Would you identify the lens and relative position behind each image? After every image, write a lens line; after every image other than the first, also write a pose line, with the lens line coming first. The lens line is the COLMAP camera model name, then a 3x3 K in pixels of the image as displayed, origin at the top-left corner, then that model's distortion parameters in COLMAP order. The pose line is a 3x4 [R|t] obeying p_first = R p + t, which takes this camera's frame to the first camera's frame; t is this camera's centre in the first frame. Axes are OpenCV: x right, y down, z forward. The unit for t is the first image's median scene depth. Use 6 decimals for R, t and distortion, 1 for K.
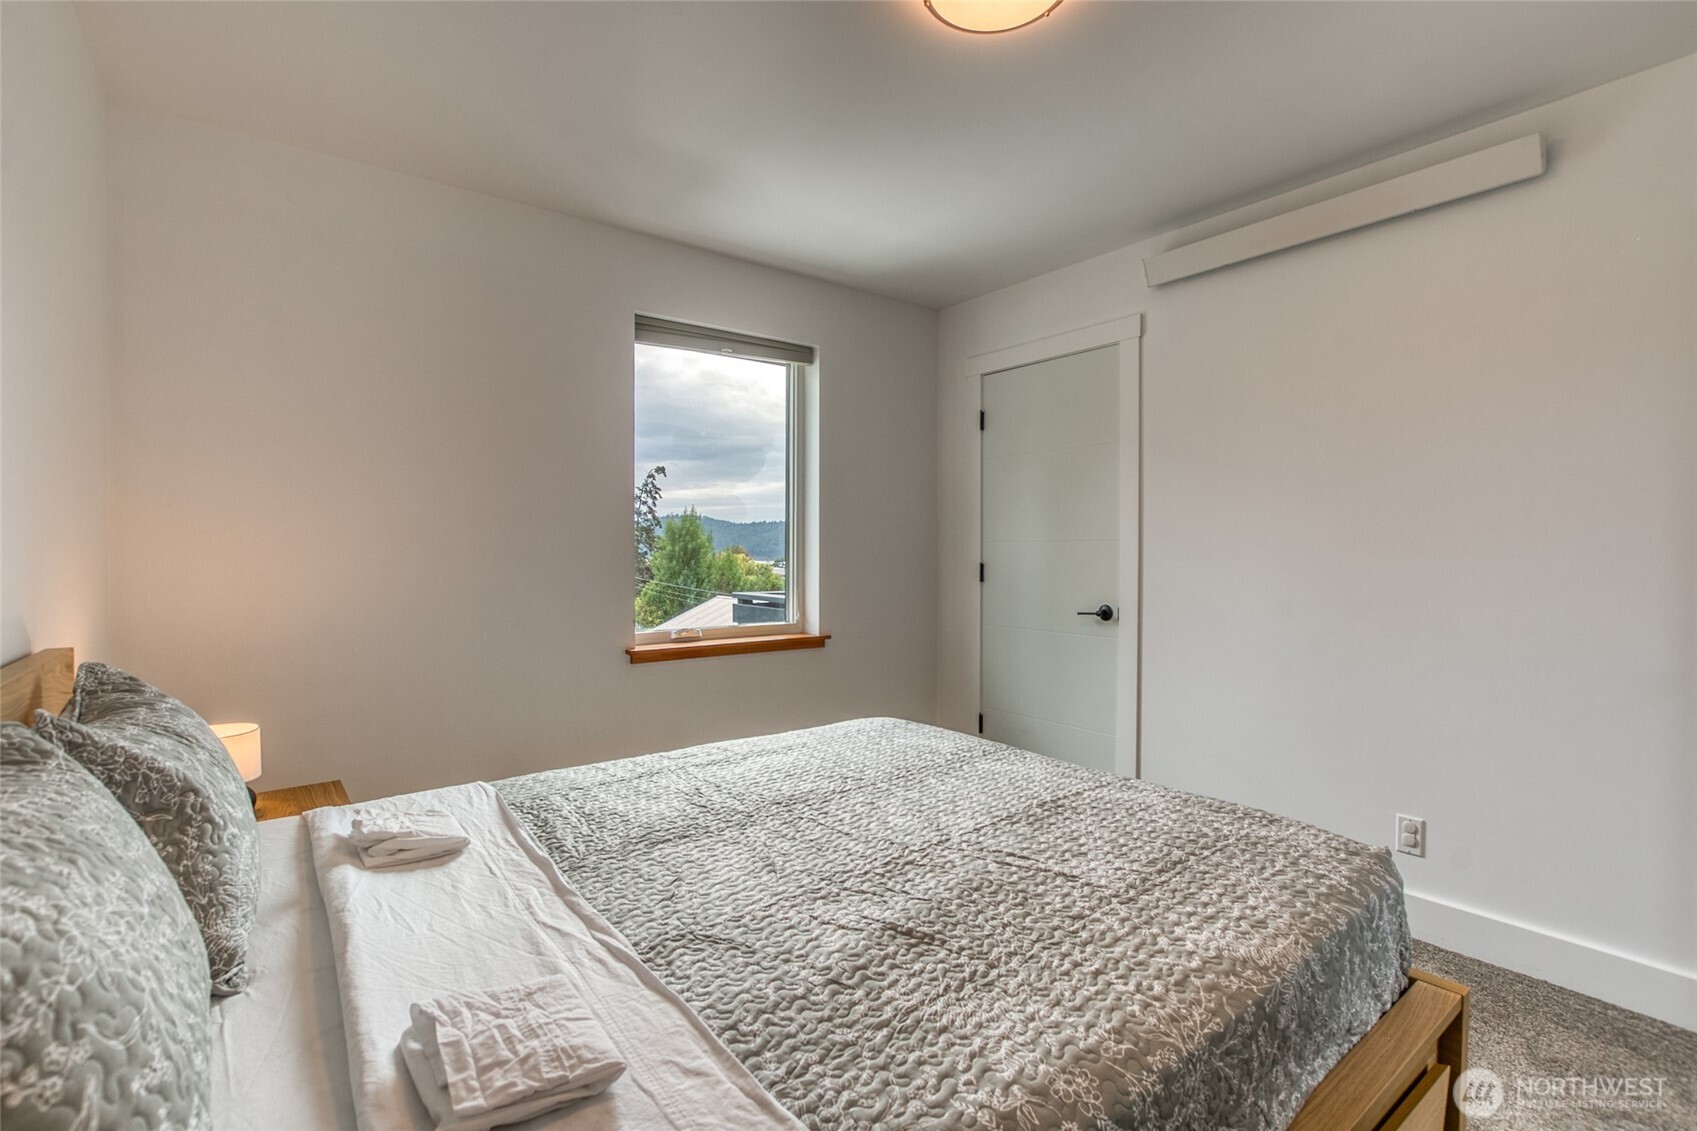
lens RADIAL K [[770.2, 0, 869.1], [0, 770.2, 542.4], [0, 0, 1]] dist [-0.006368, 0.000567]
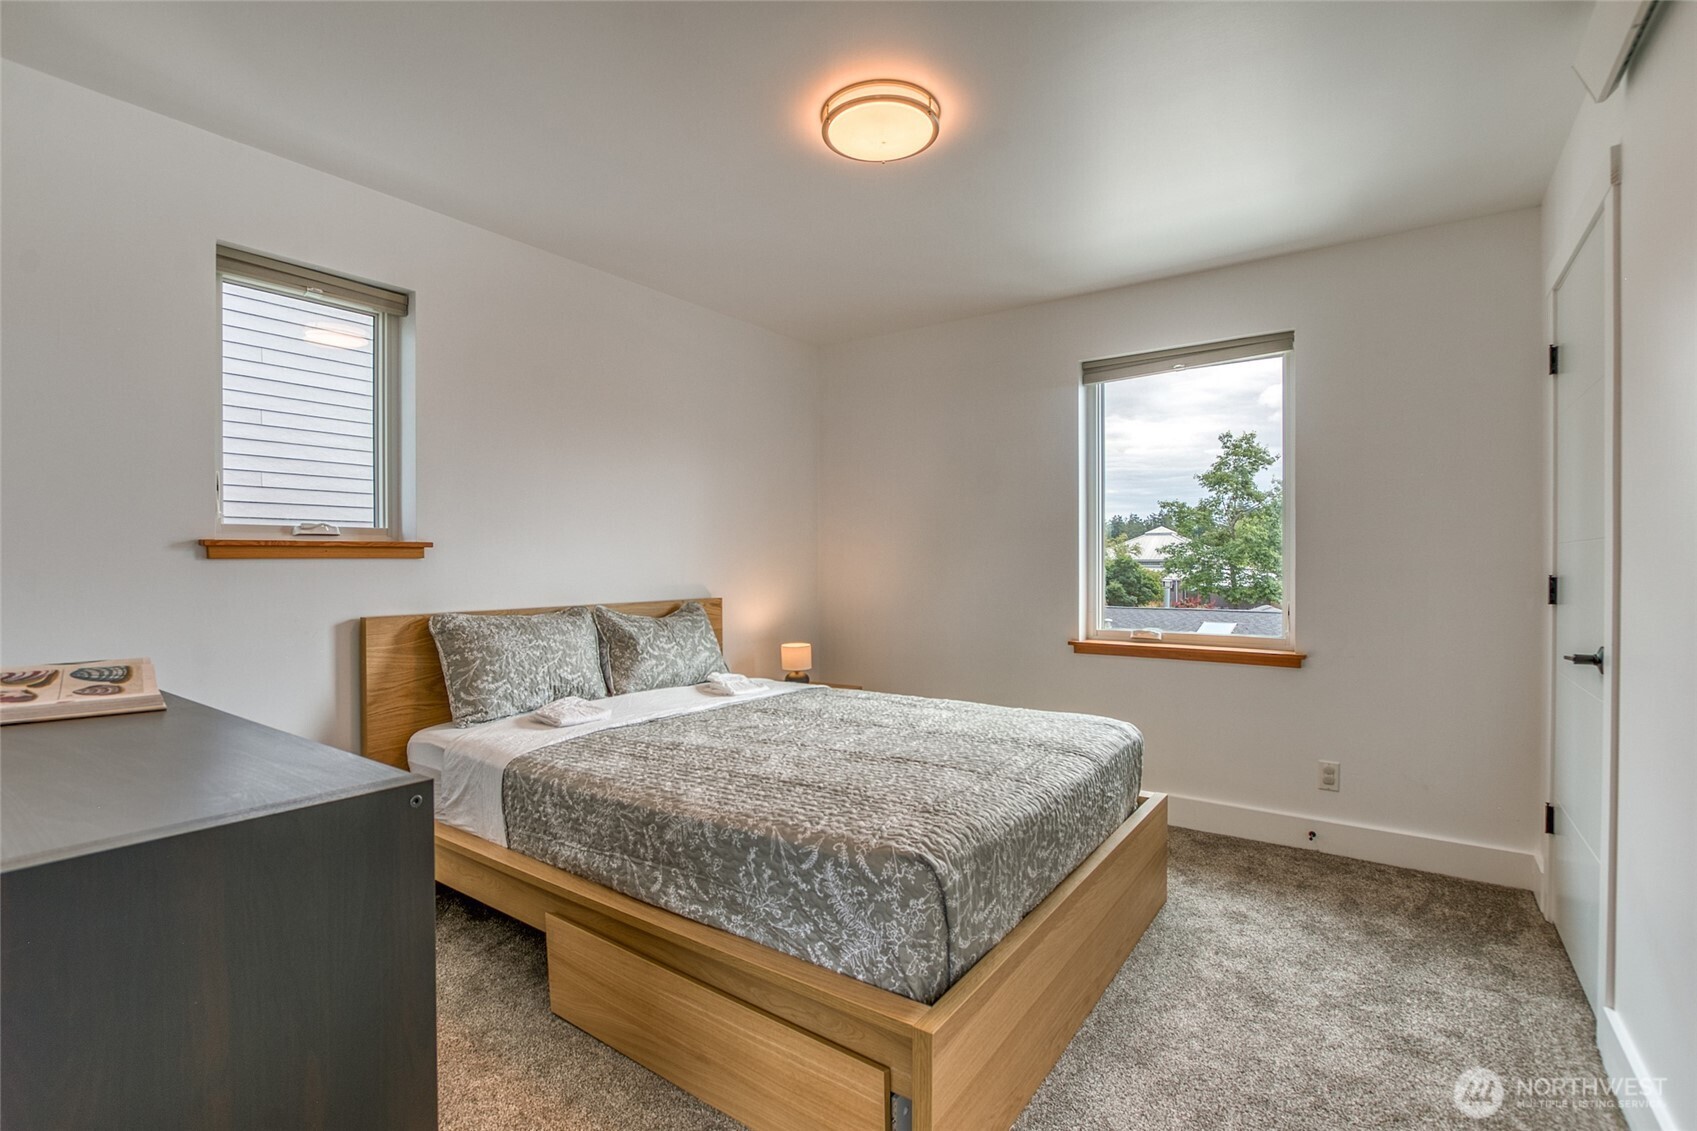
lens RADIAL K [[756.4, 0, 848.5], [0, 756.4, 565.5], [0, 0, 1]] dist [-0.002143, -0.000053]
pose [[0.307310, 0.004989, -0.951596, 1.435337], [0.012789, 0.999874, 0.009372, 0.006321], [0.951523, -0.015050, 0.307208, 0.552384]]
